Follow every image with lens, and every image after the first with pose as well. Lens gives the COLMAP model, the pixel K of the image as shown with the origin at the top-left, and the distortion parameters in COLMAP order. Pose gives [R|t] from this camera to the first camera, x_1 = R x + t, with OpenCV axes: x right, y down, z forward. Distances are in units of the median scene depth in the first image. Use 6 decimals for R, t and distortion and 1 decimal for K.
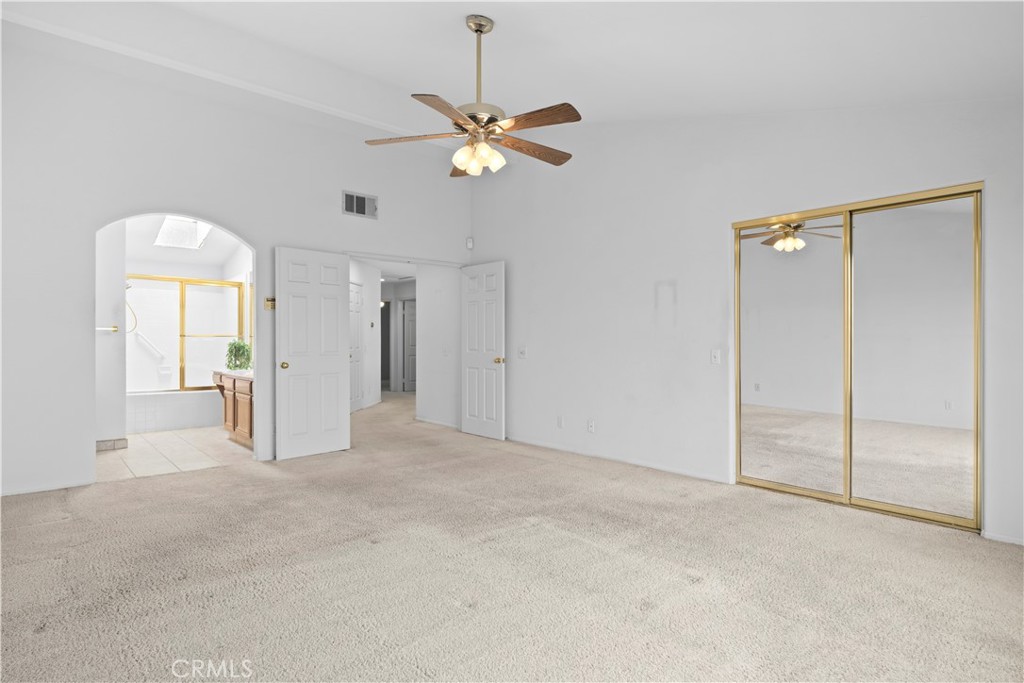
lens RADIAL K [[532.5, 0, 509.6], [0, 532.5, 330.1], [0, 0, 1]] dist [-0.002380, 0.000070]
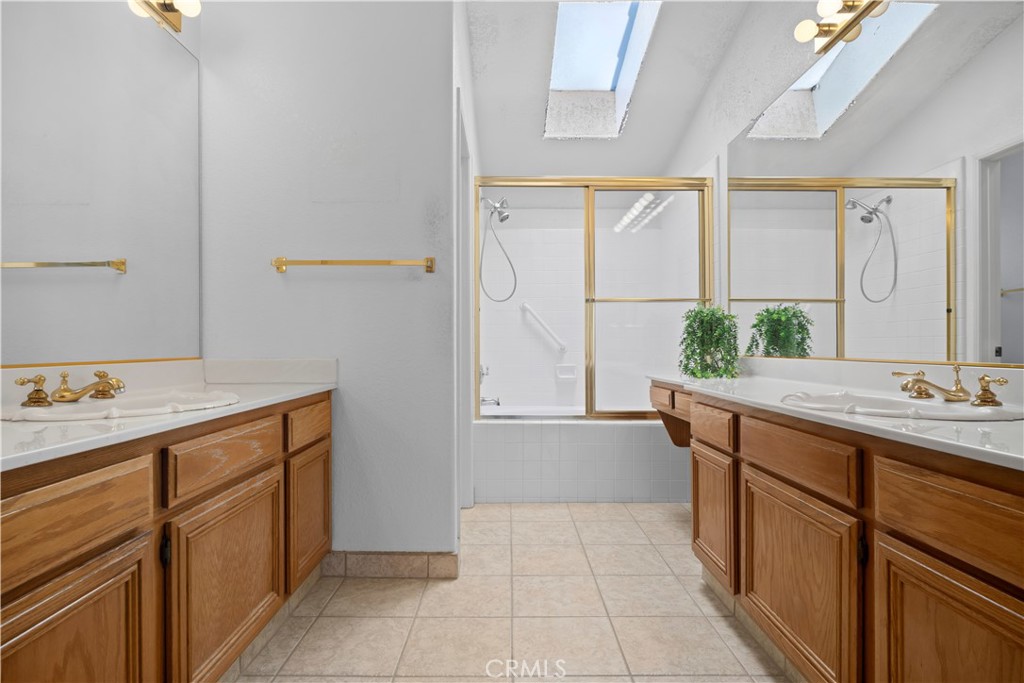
lens RADIAL K [[546.0, 0, 512.0], [0, 546.0, 341.5], [0, 0, 1]] dist [0.000346, 0.000090]
pose [[0.750582, -0.005486, -0.660754, -0.344997], [0.011413, 0.999924, 0.004662, 0.042886], [0.660678, -0.011040, 0.750588, 0.586724]]
